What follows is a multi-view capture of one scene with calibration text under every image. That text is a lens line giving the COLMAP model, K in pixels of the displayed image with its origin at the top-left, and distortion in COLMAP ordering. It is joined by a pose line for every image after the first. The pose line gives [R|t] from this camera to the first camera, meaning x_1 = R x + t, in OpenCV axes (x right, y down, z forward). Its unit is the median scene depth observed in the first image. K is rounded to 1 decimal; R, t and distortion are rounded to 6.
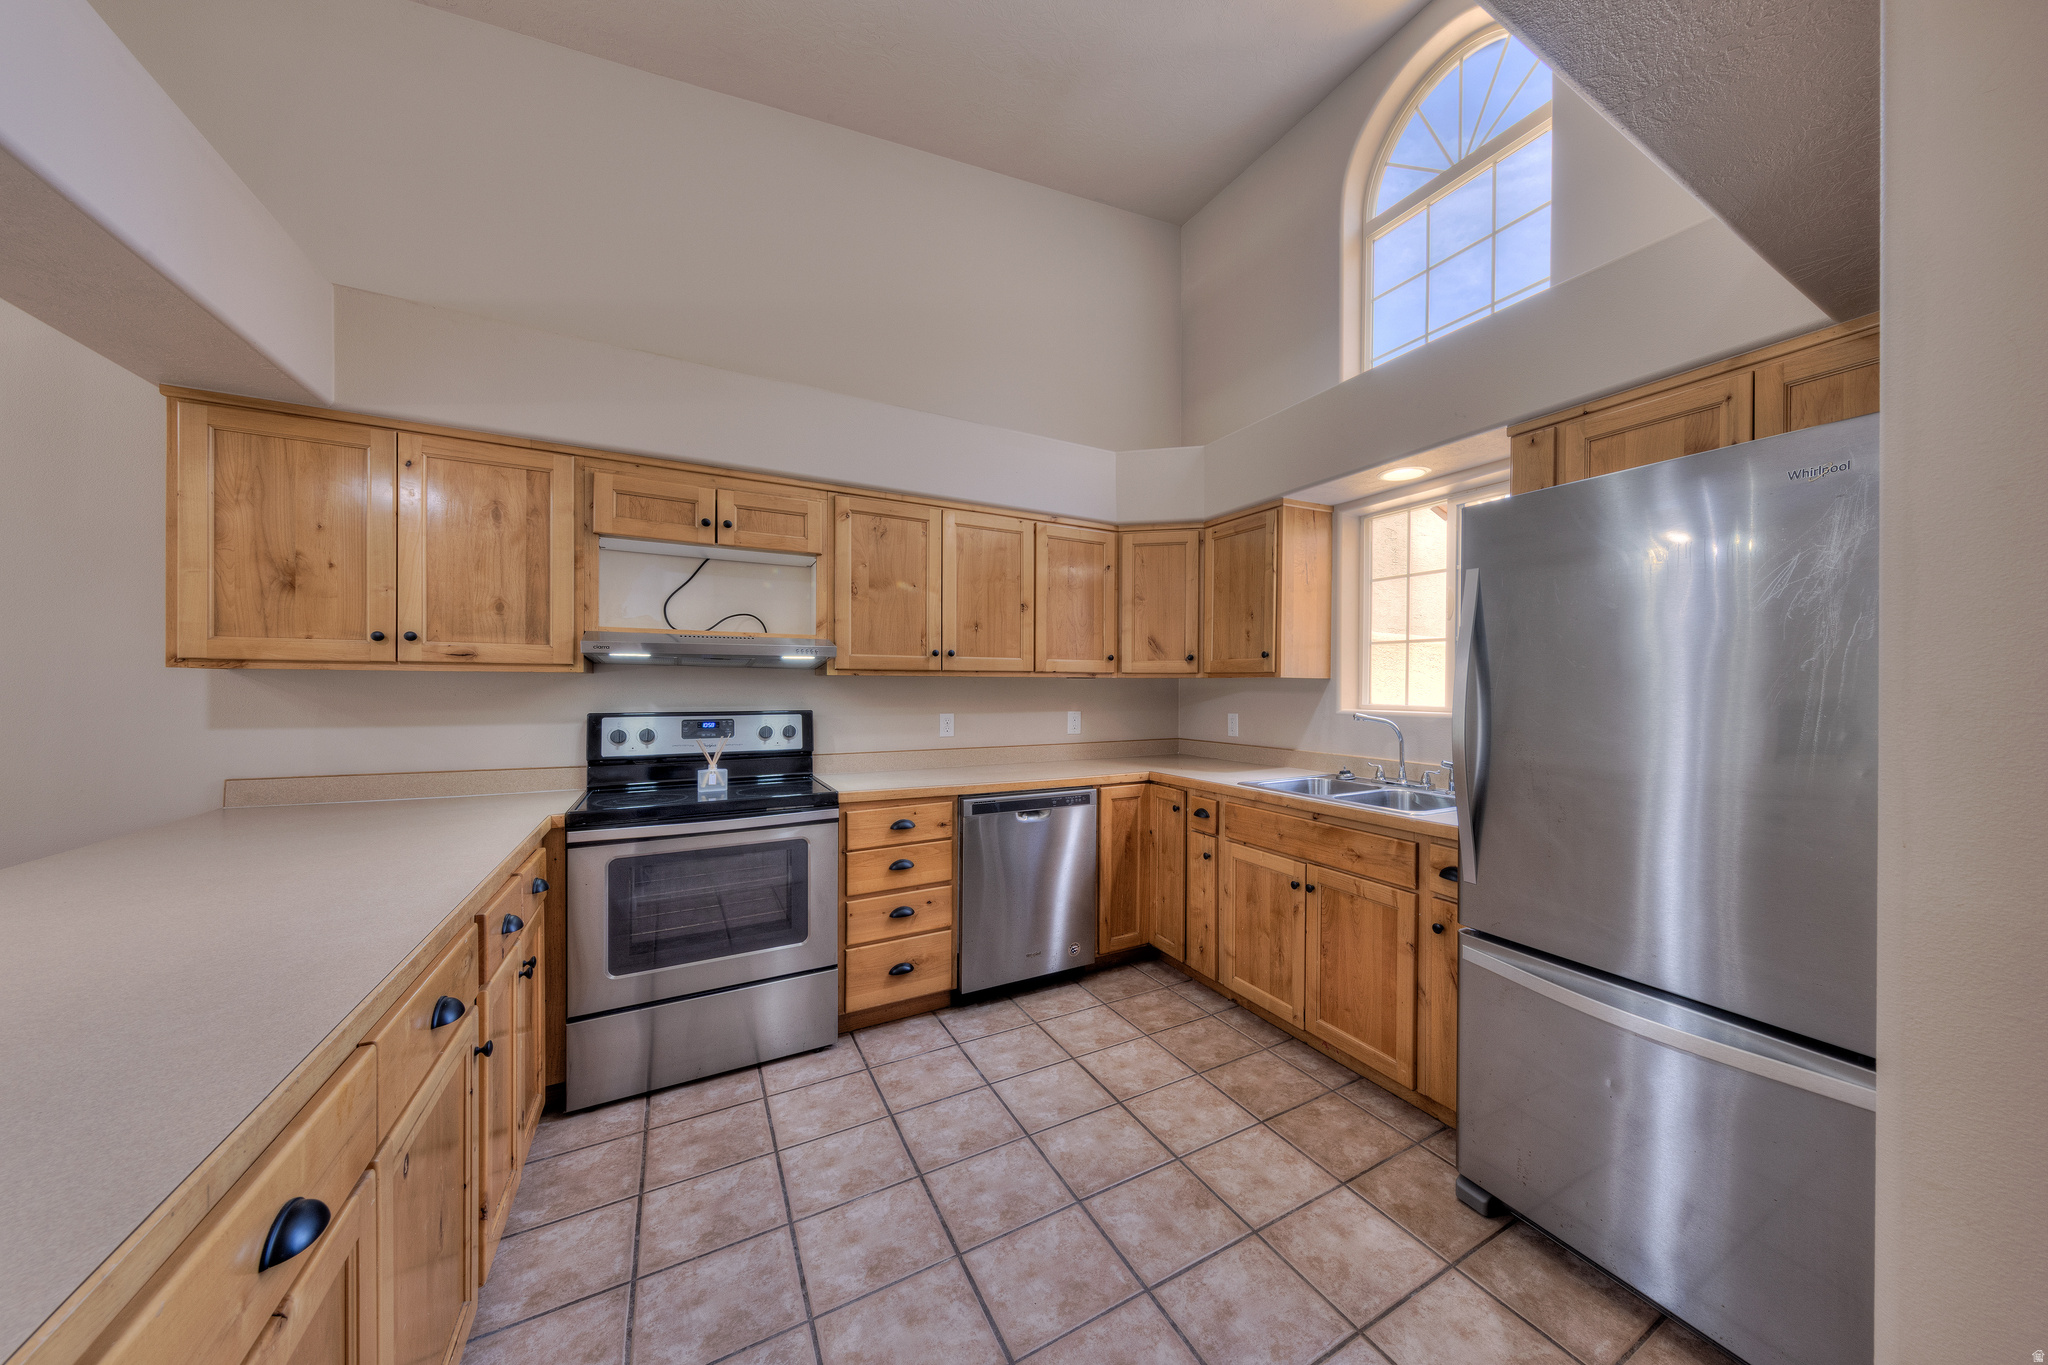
lens RADIAL K [[705.2, 0, 1135.5], [0, 705.2, 689.7], [0, 0, 1]] dist [0.002366, 0.000038]
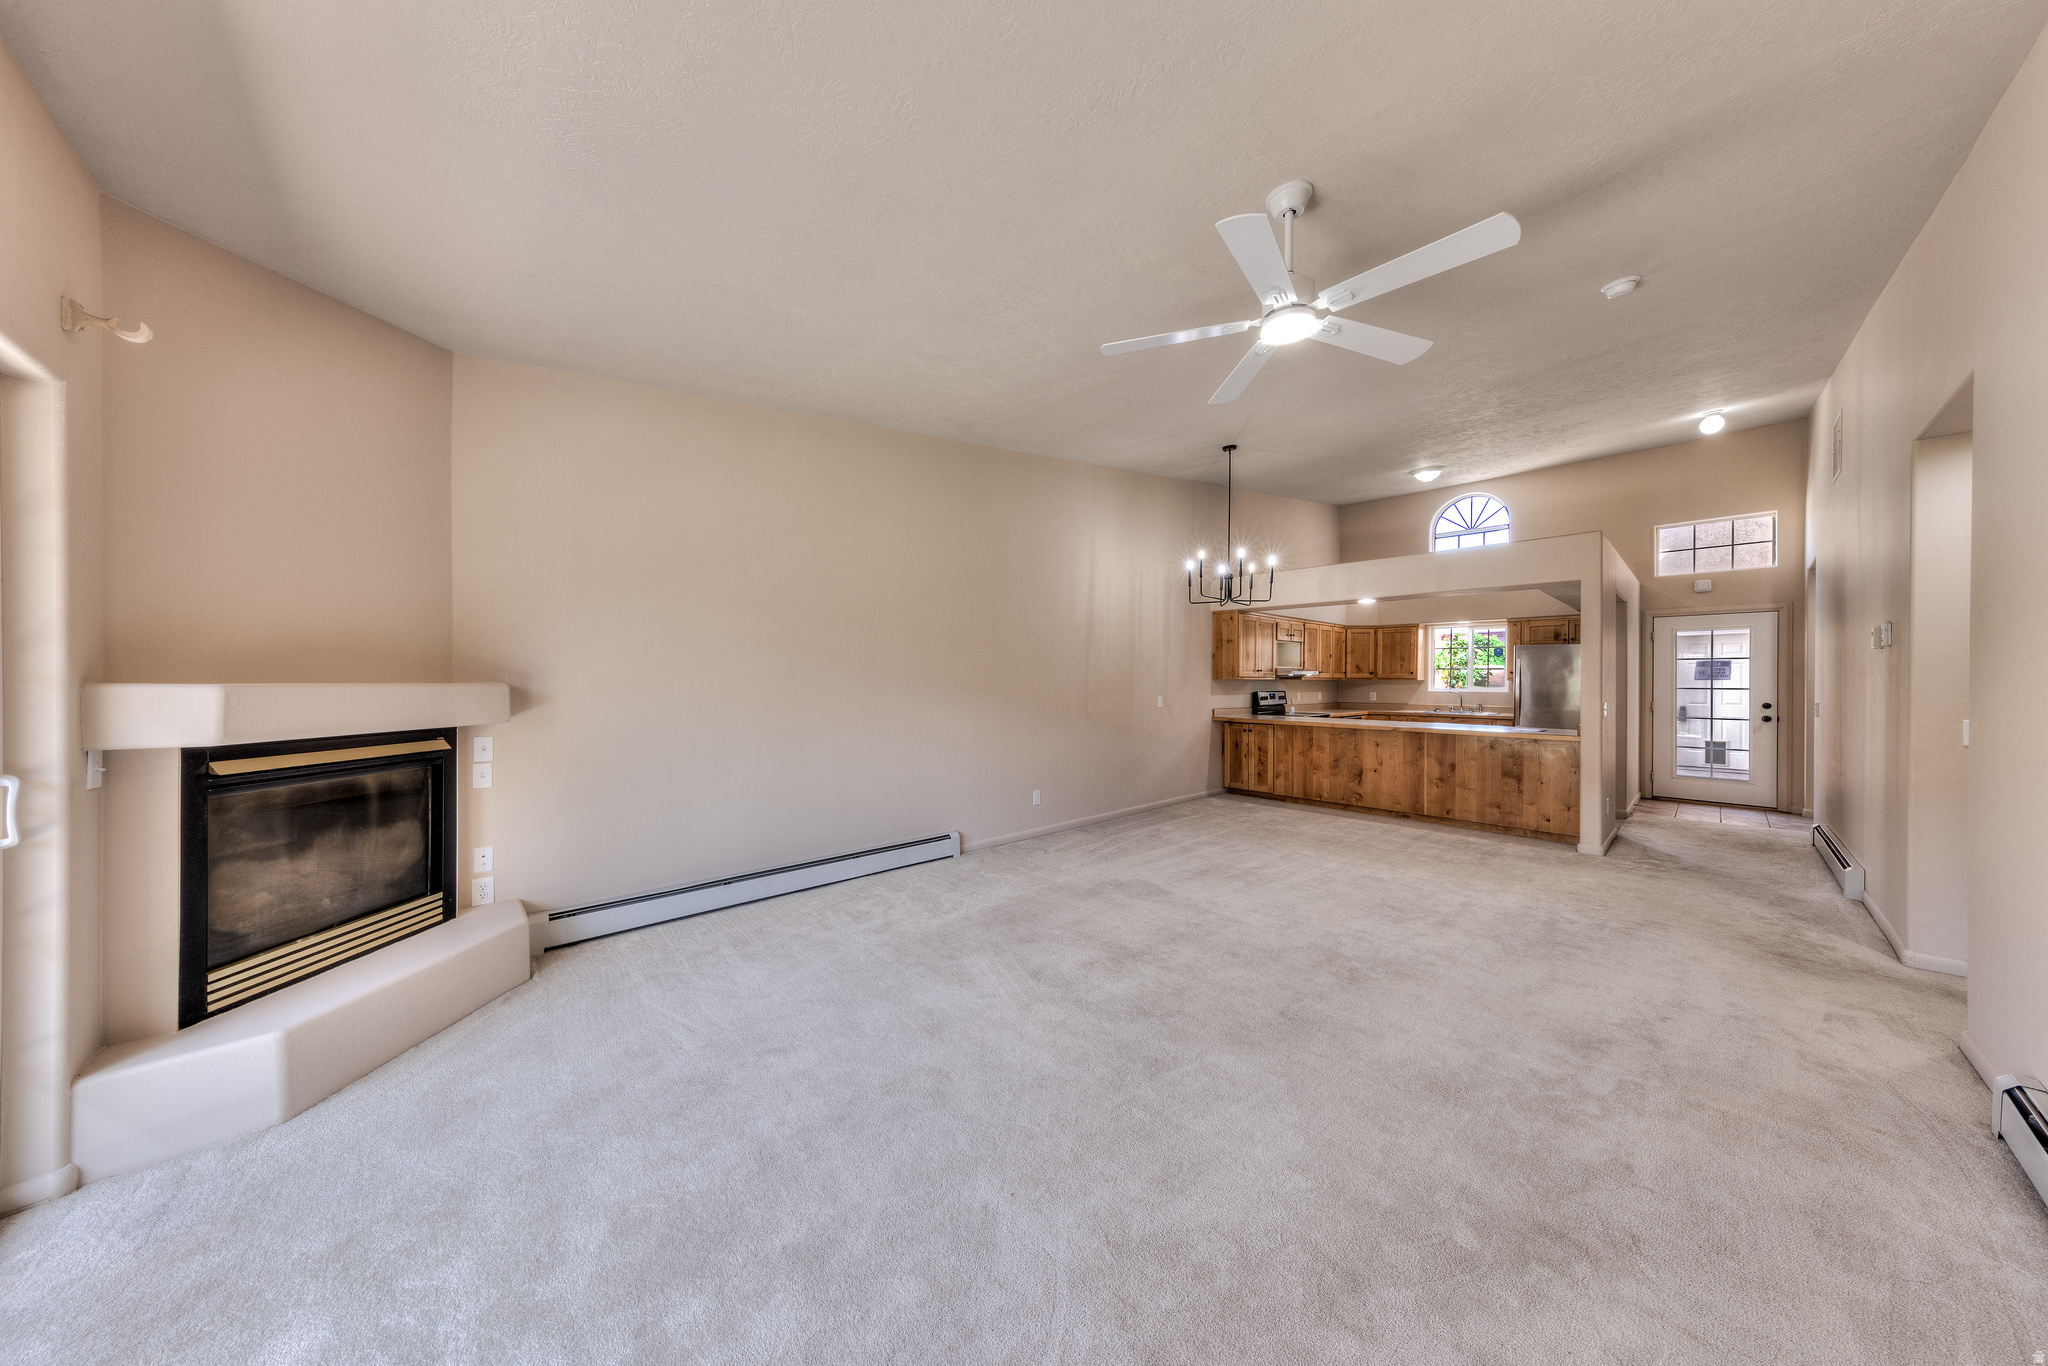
lens RADIAL K [[639.5, 0, 1028.1], [0, 639.5, 681.8], [0, 0, 1]] dist [0.003086, -0.000193]
pose [[0.983323, -0.001138, 0.181863, -2.324898], [0.000963, 0.999999, 0.001052, -0.015860], [-0.181864, -0.000859, 0.983323, -1.733260]]
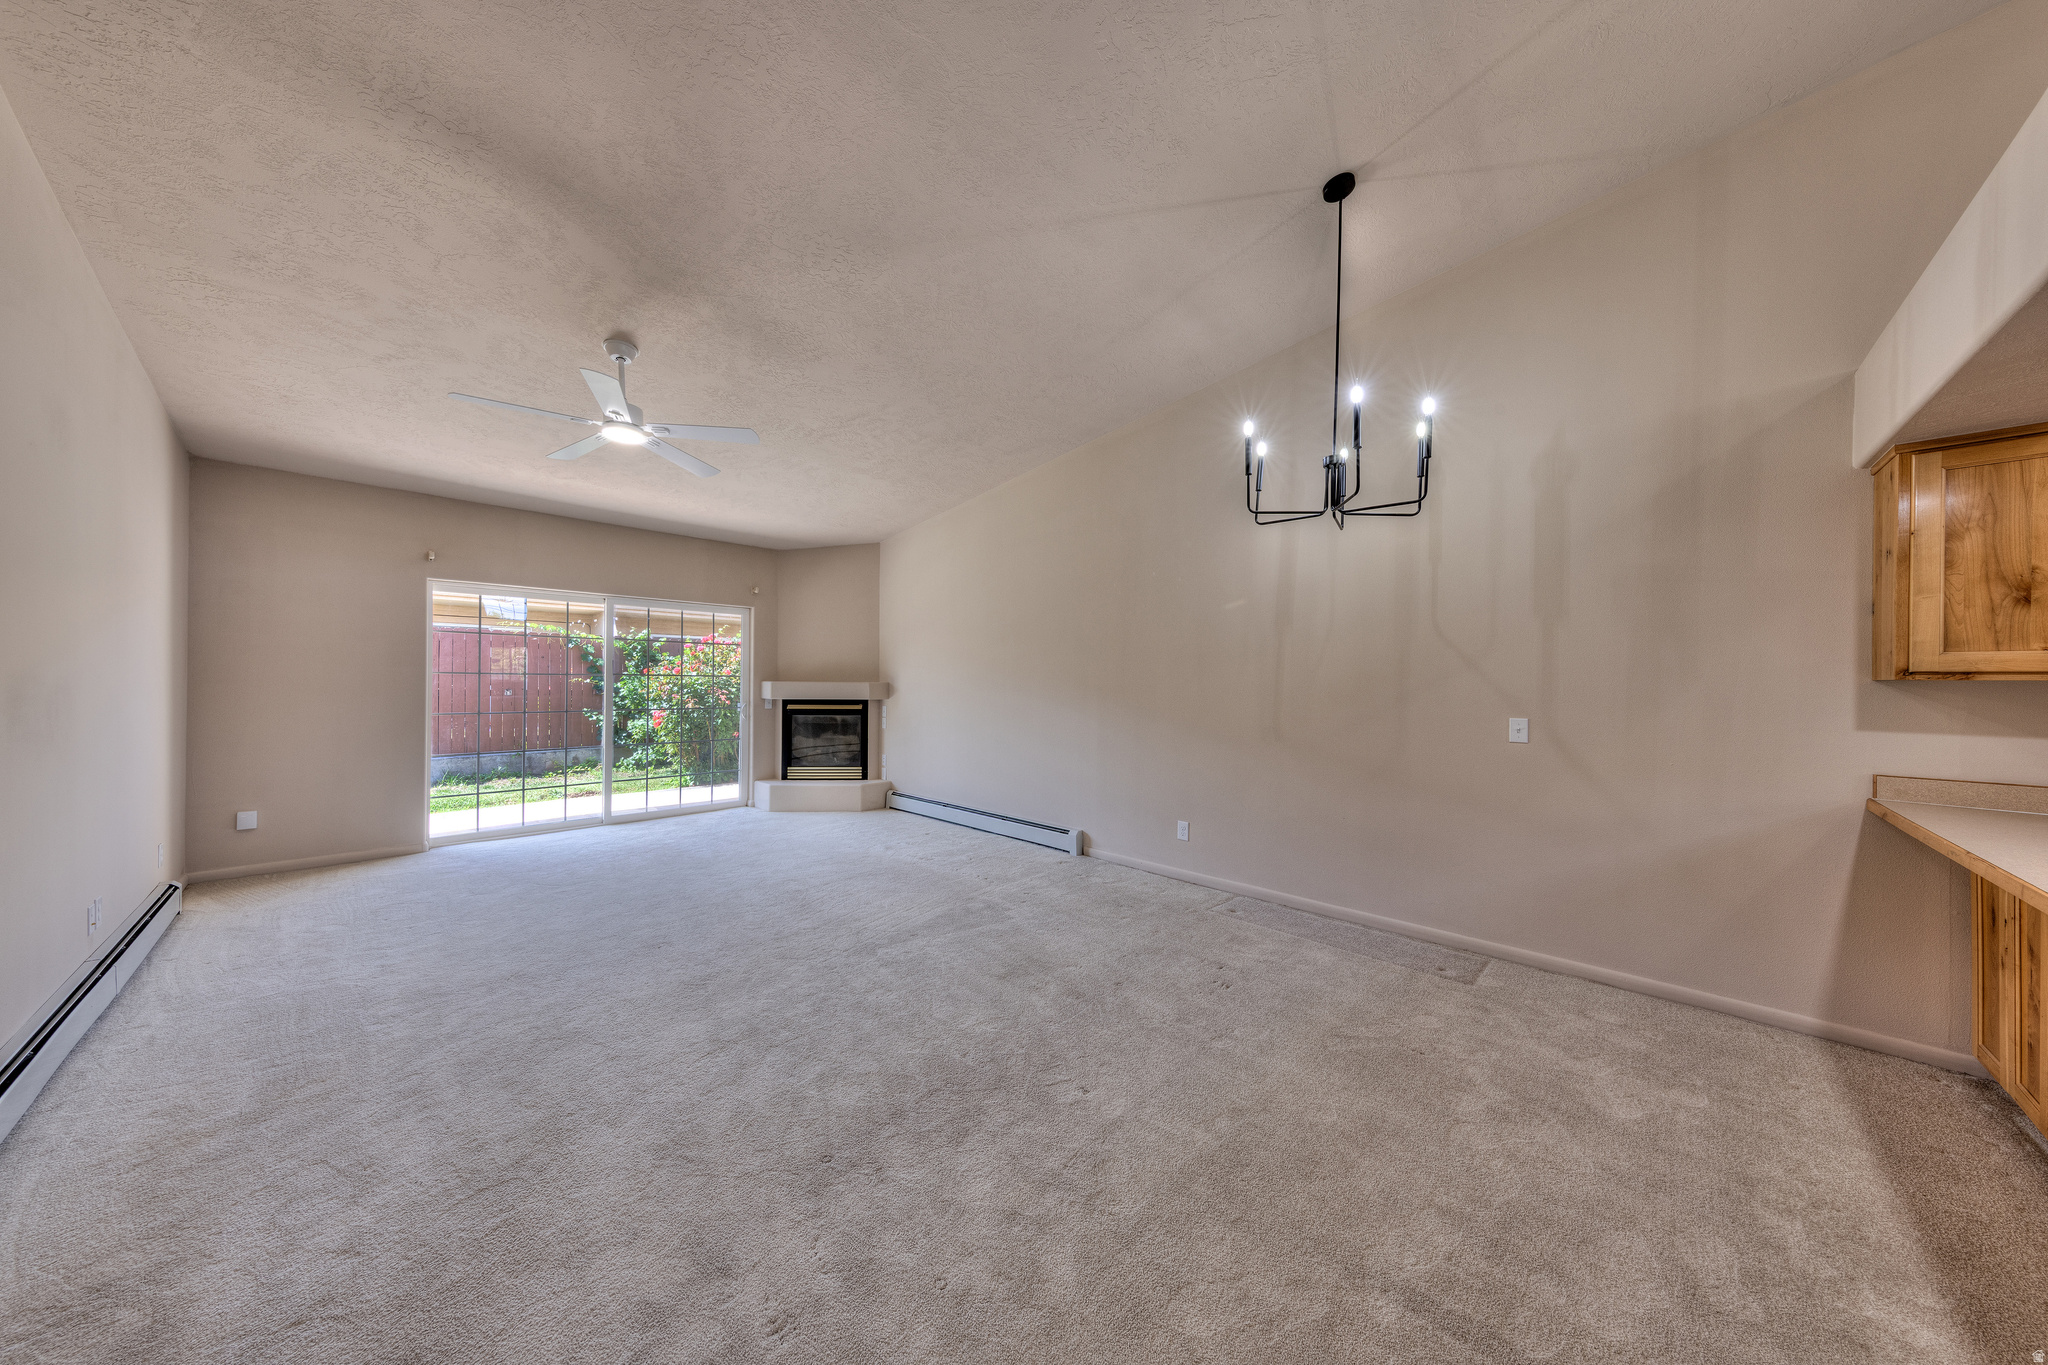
lens RADIAL K [[639.5, 0, 1028.1], [0, 639.5, 681.3], [0, 0, 1]] dist [0.003086, -0.000193]
pose [[0.223497, -0.004095, -0.974696, -0.457689], [-0.007501, 0.999954, -0.005921, -0.008264], [0.974676, 0.008634, 0.223456, -0.489877]]
